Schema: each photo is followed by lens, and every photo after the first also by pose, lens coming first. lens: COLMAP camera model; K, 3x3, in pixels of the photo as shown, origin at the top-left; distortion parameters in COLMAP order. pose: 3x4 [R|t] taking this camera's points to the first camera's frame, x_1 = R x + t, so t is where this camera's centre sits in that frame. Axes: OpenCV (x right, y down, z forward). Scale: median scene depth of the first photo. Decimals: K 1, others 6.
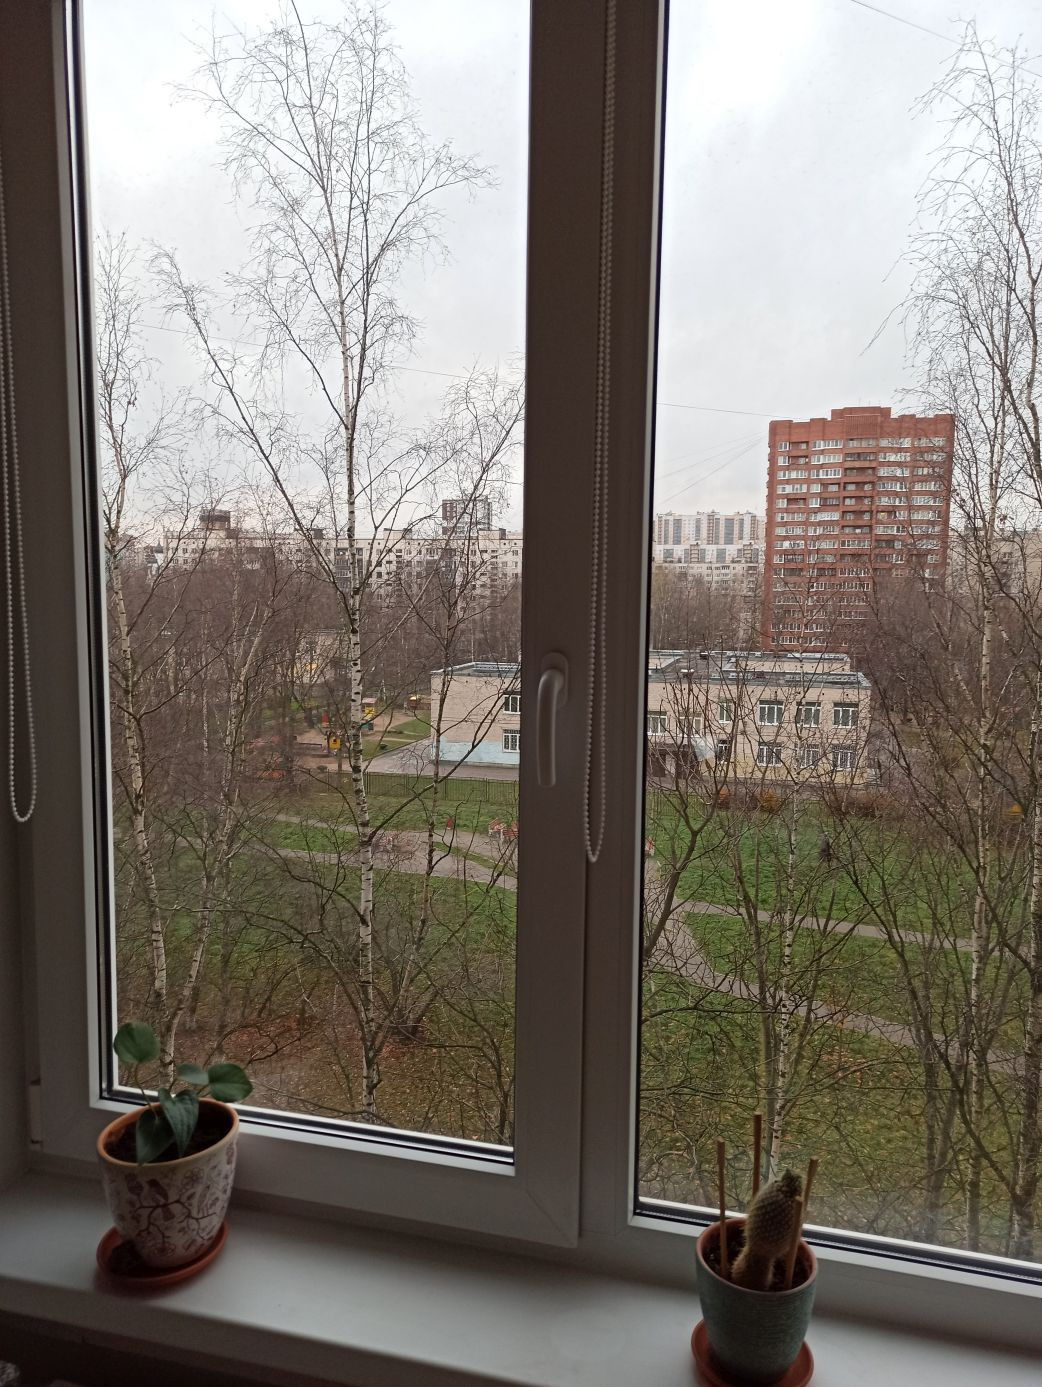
lens RADIAL K [[1034.9, 0, 521.0], [0, 1034.9, 693.5], [0, 0, 1]] dist [0.080930, -0.001509]
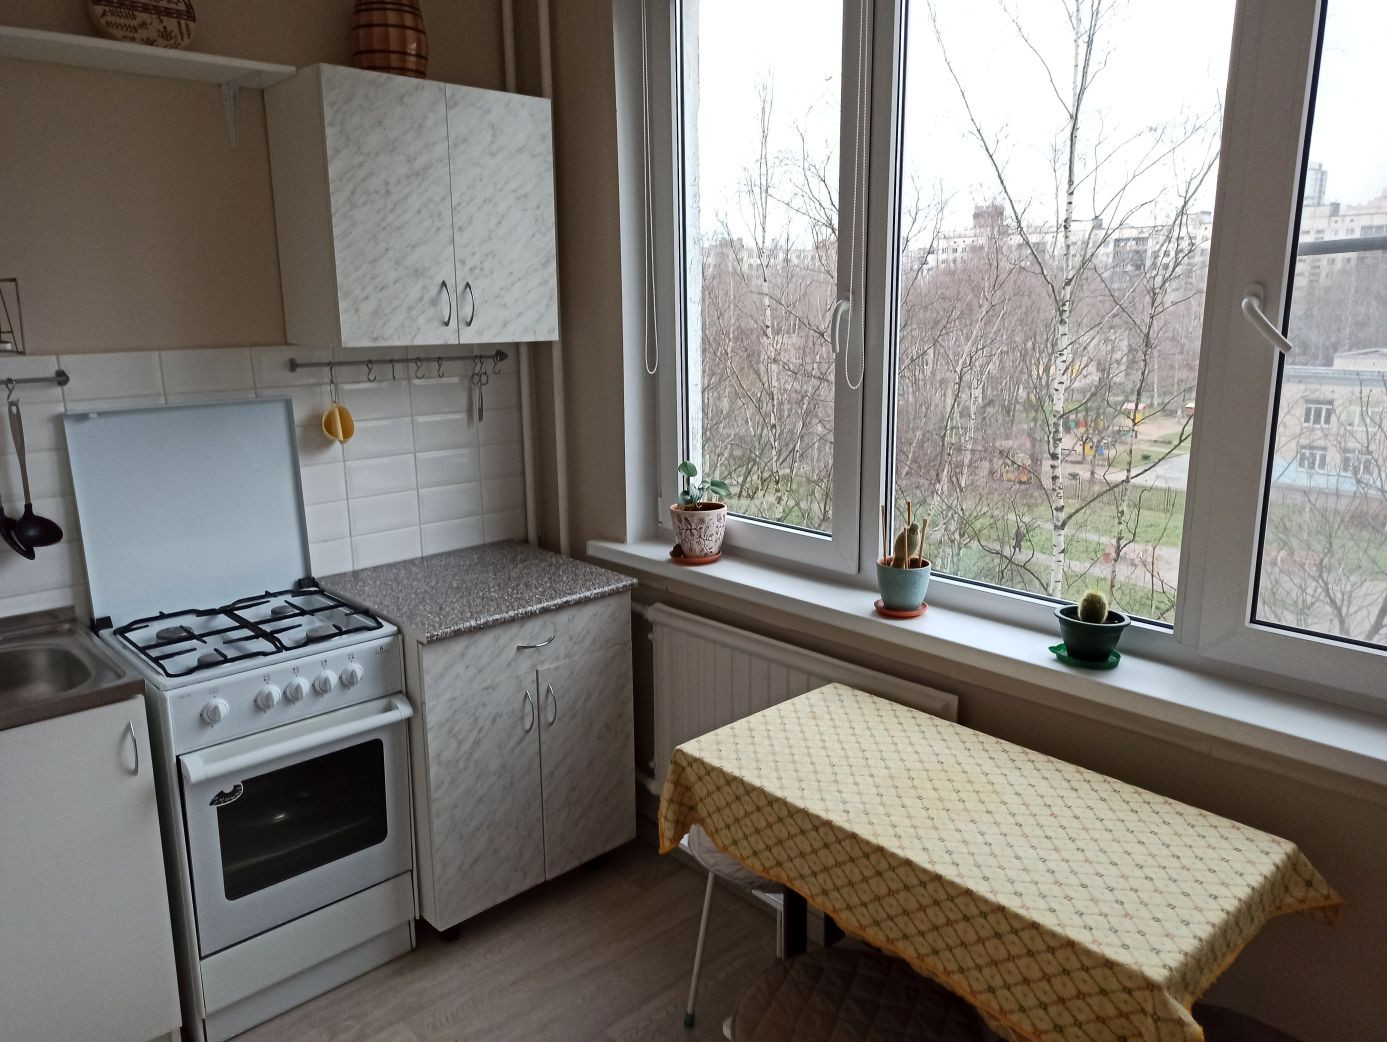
lens RADIAL K [[1034.9, 0, 693.5], [0, 1034.9, 521.0], [0, 0, 1]] dist [0.080930, -0.001509]
pose [[0.850198, 0.101202, -0.516645, 0.086253], [-0.039522, 0.990850, 0.129053, 0.016058], [0.524978, -0.089302, 0.846418, -0.095425]]
